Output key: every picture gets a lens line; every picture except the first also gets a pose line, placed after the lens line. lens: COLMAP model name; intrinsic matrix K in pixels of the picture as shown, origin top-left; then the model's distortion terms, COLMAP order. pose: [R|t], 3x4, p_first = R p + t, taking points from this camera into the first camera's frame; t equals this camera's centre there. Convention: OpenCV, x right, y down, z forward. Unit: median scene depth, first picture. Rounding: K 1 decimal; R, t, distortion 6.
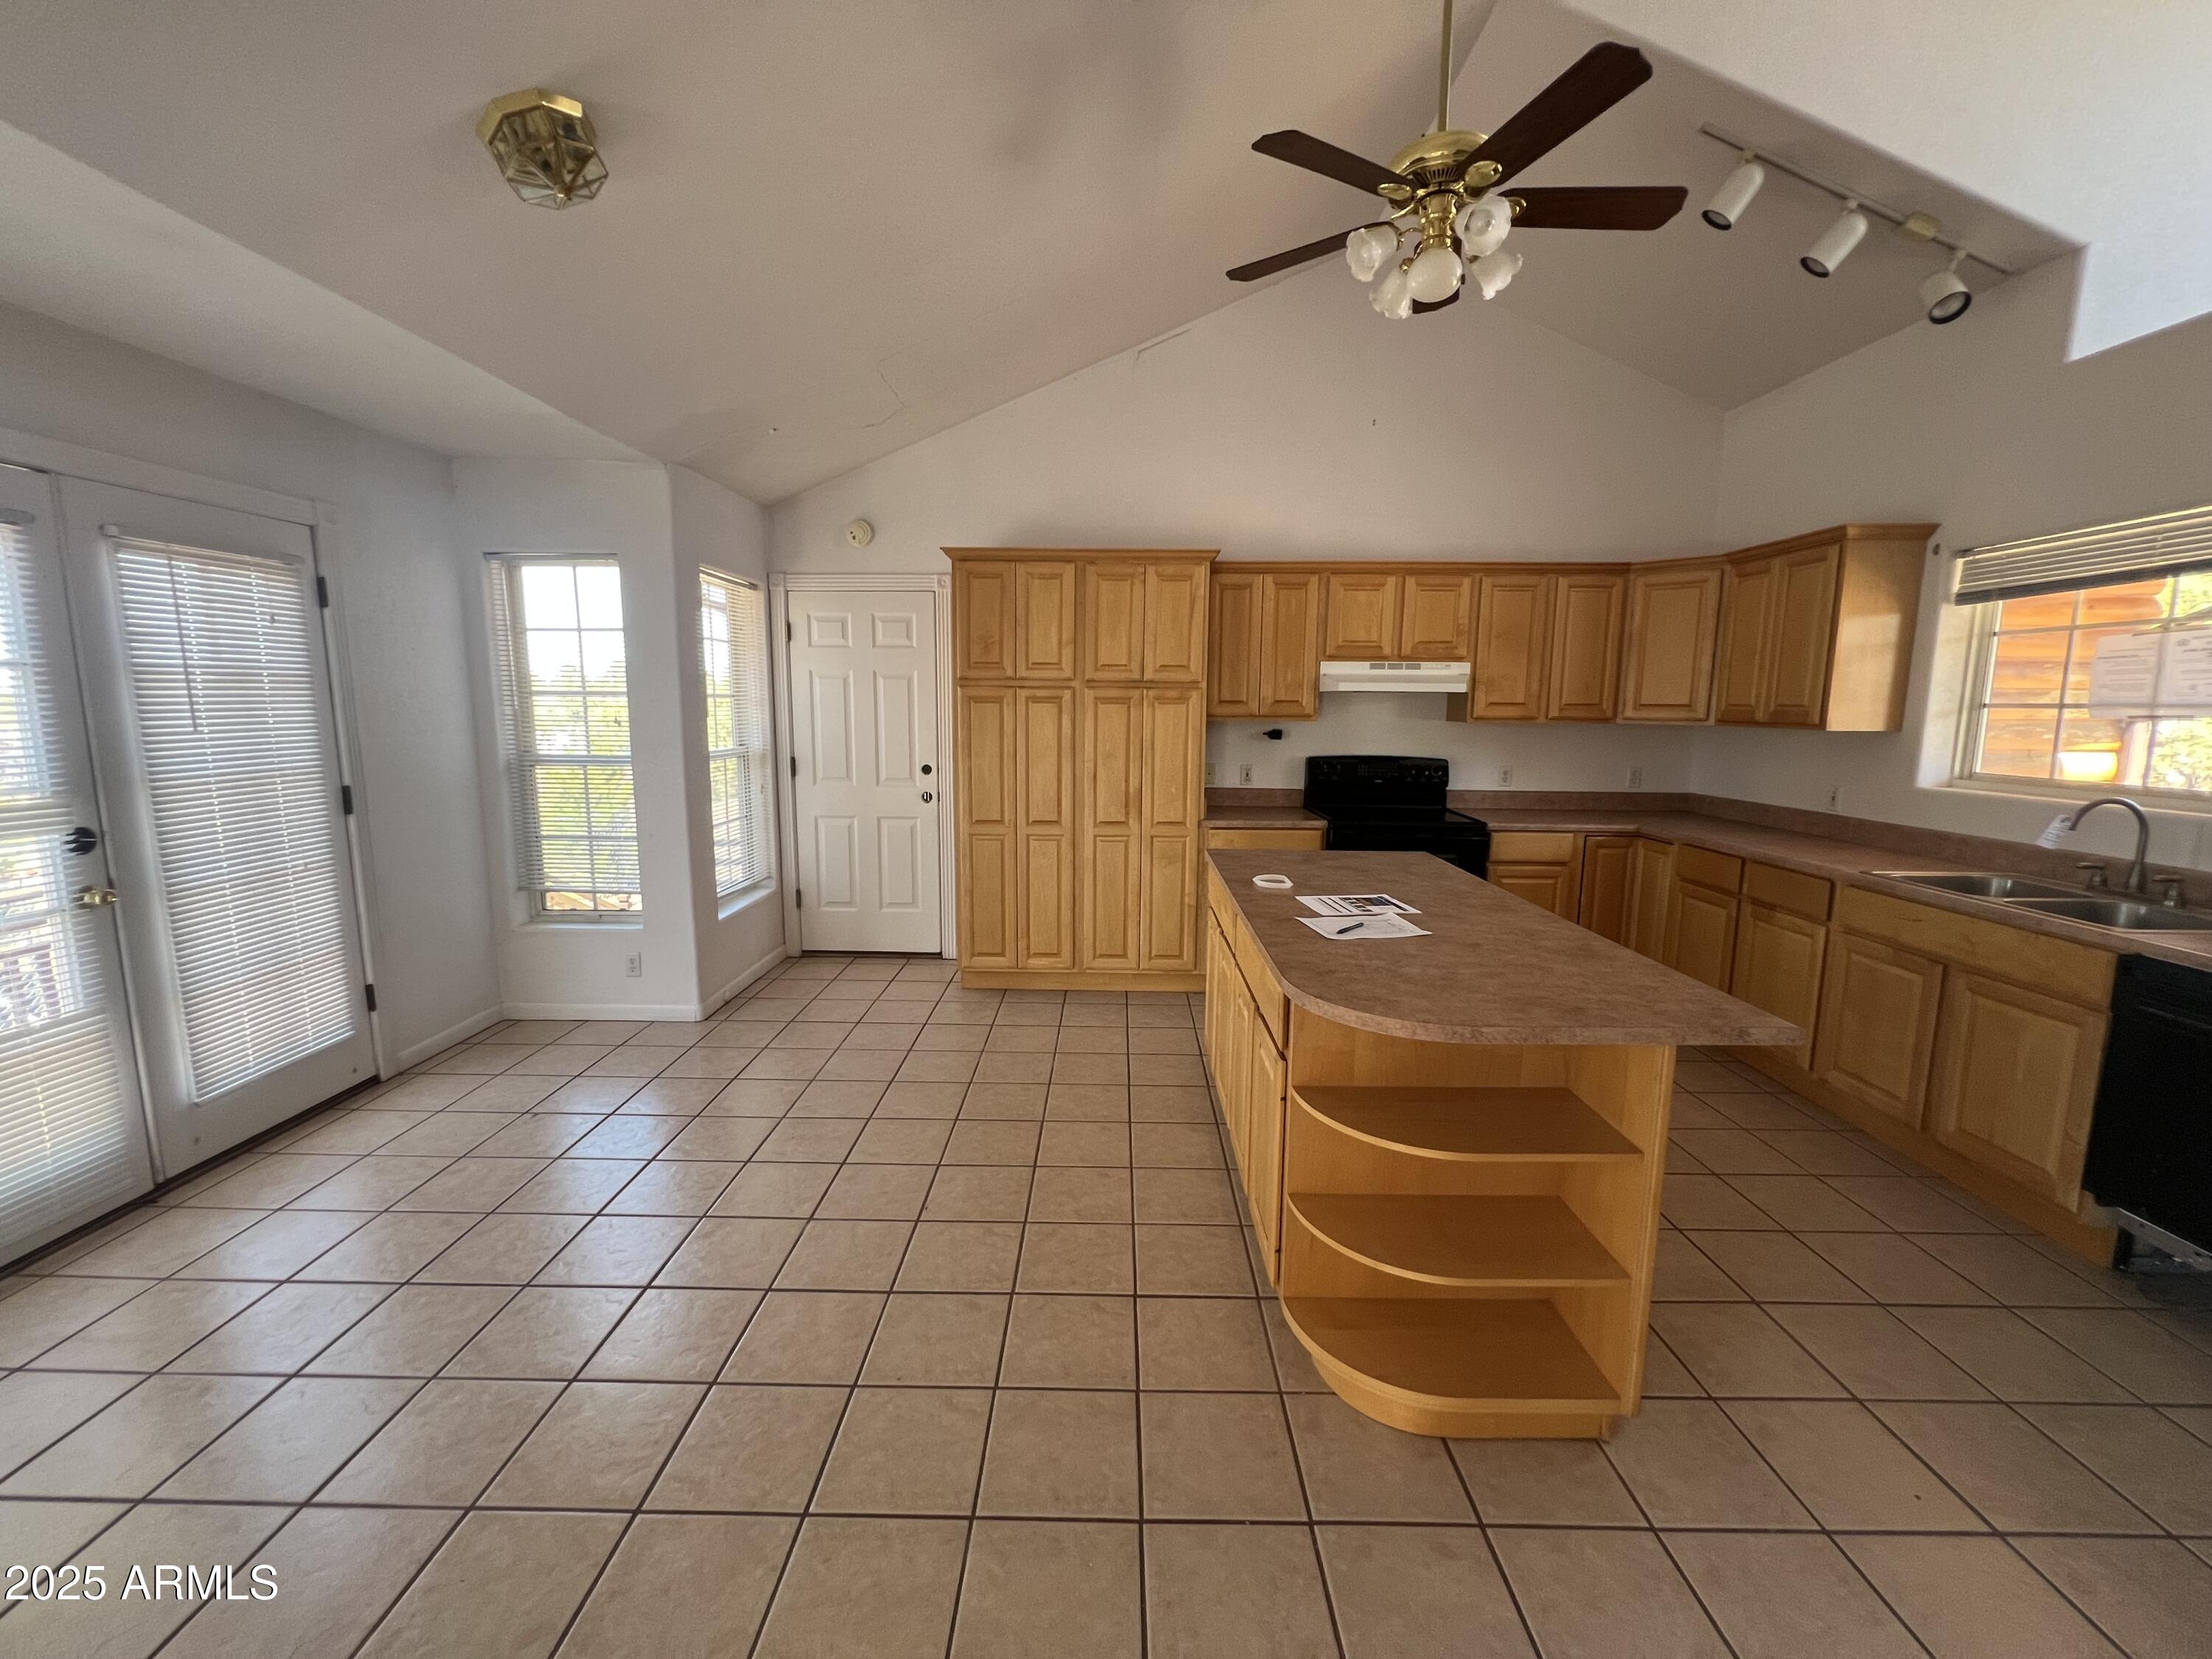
lens RADIAL K [[886.1, 0, 1101.6], [0, 886.1, 830.4], [0, 0, 1]] dist [-0.004632, 0.000534]
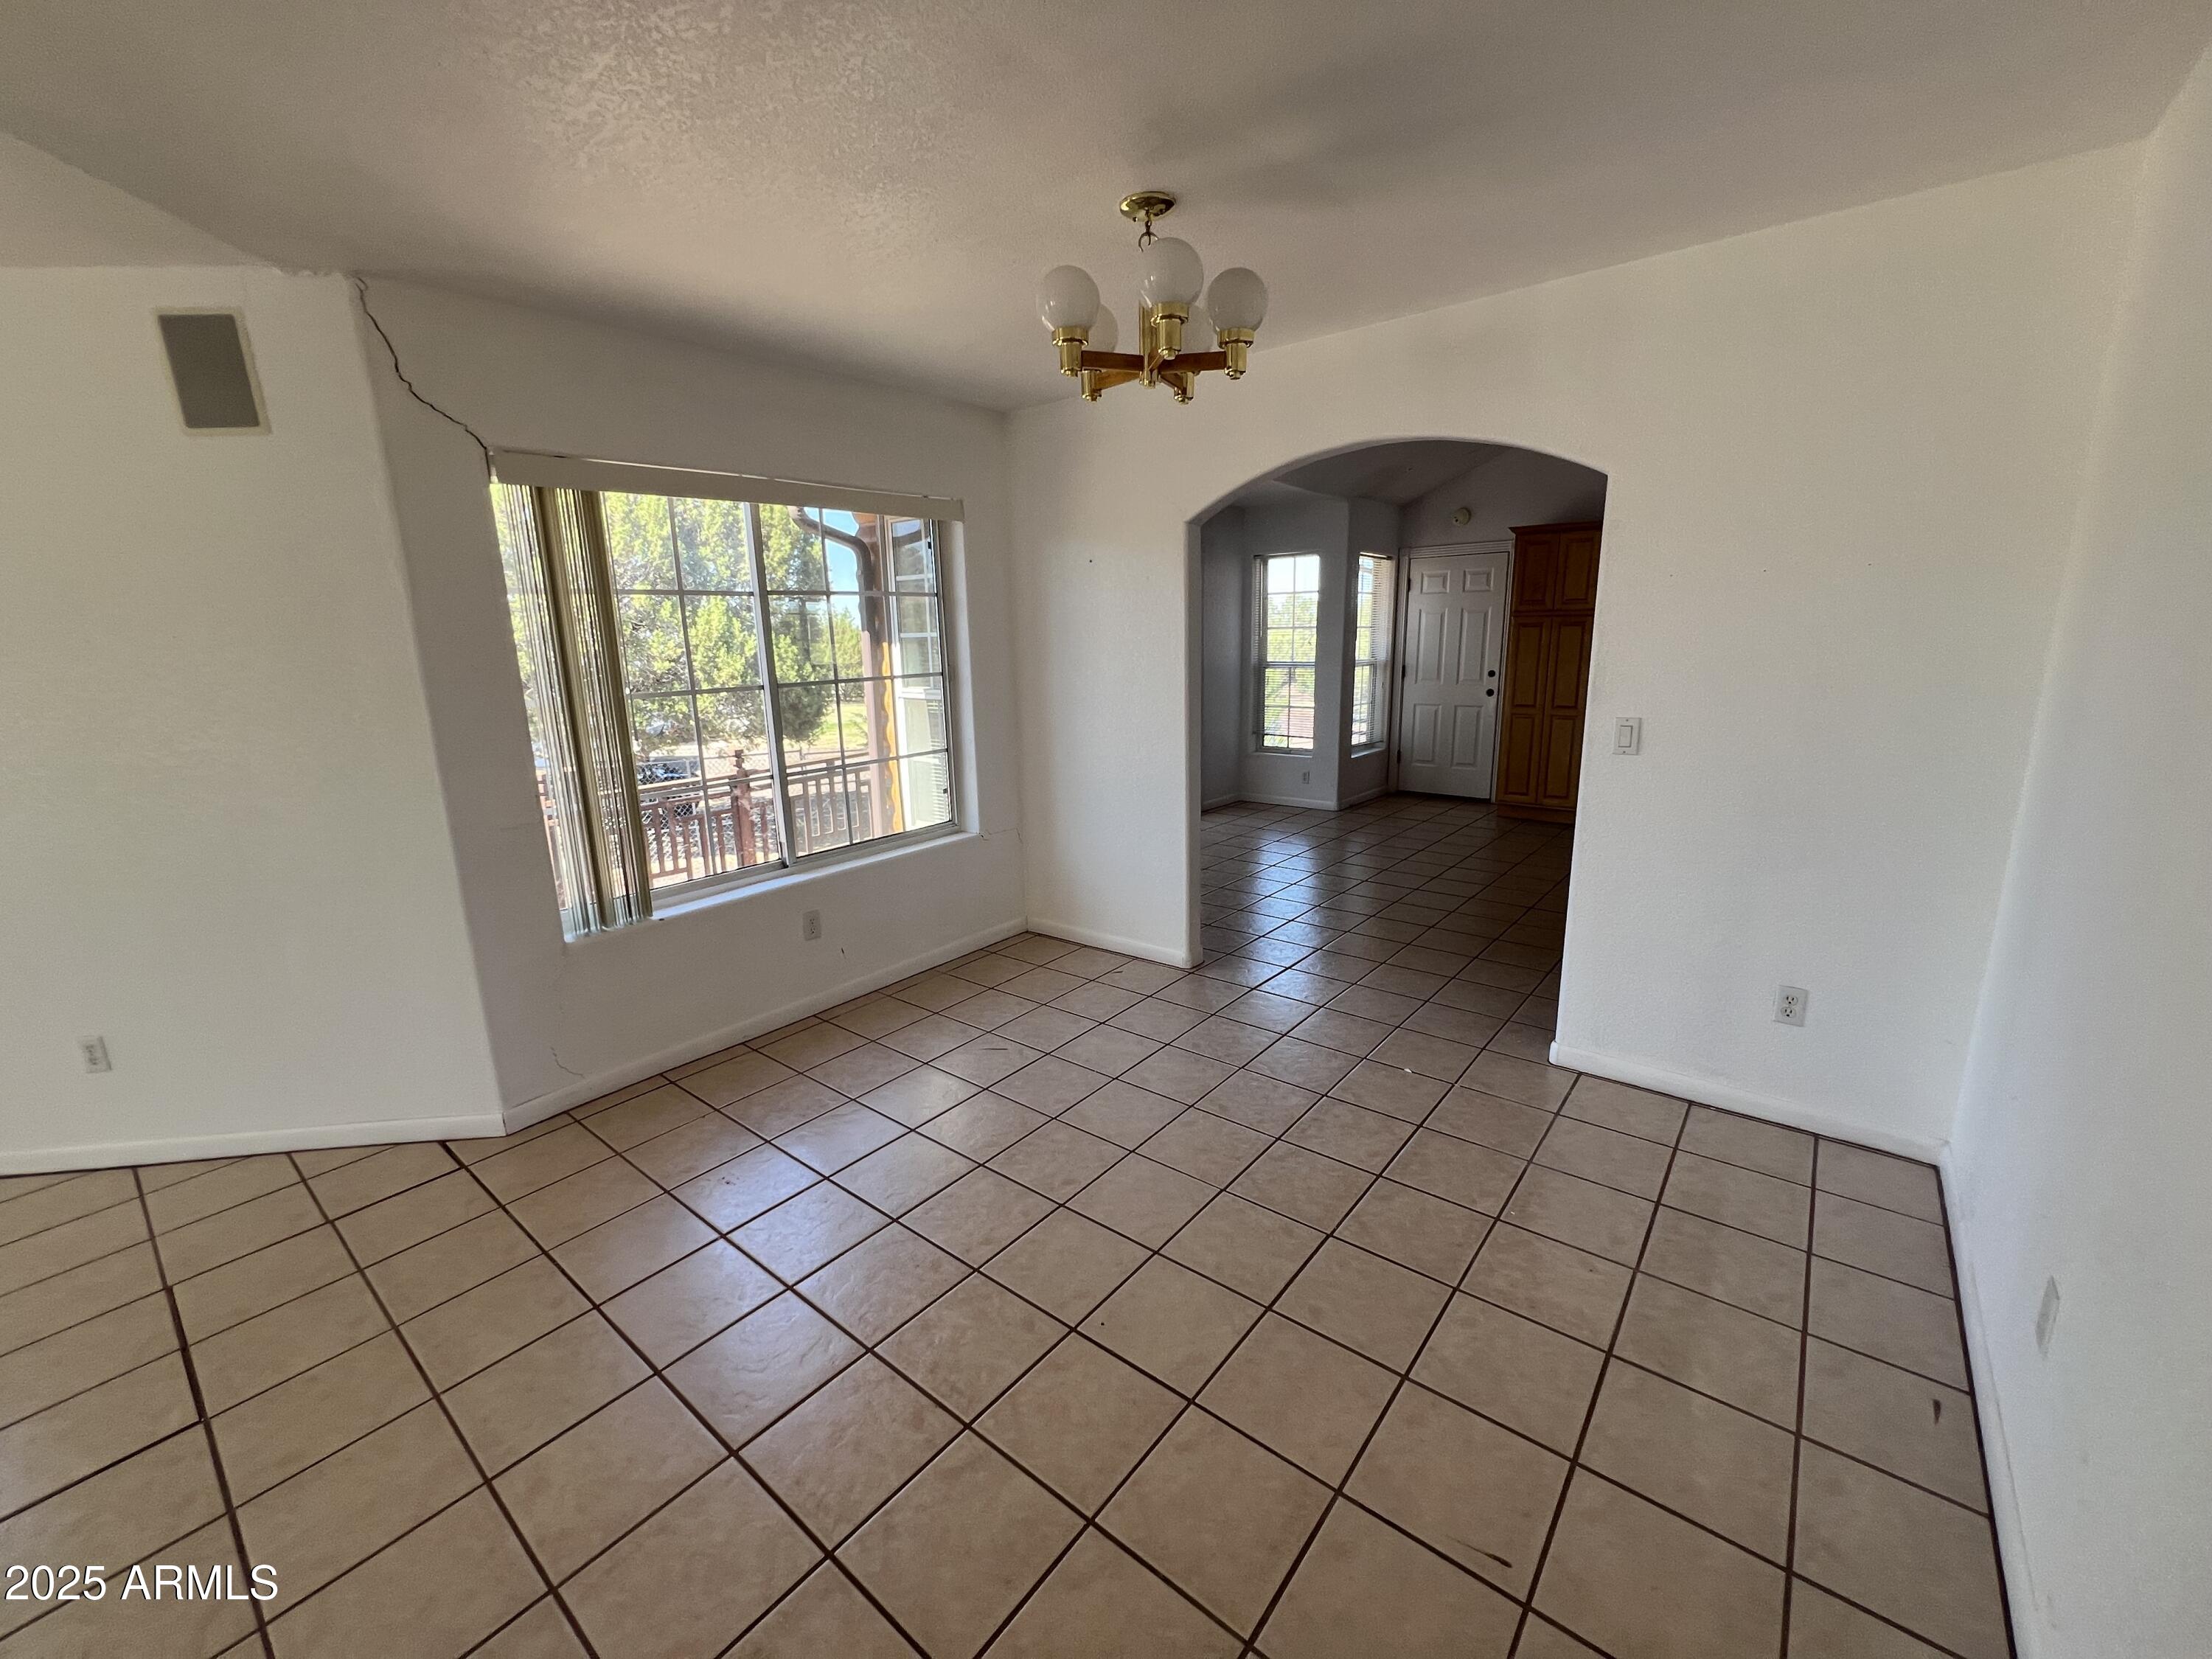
lens RADIAL K [[886.1, 0, 1101.6], [0, 886.1, 830.4], [0, 0, 1]] dist [-0.004632, 0.000534]
pose [[0.777130, 0.114664, -0.618806, 0.286853], [-0.065118, 0.992635, 0.102156, 0.098790], [0.625962, -0.039094, 0.778873, -0.685417]]
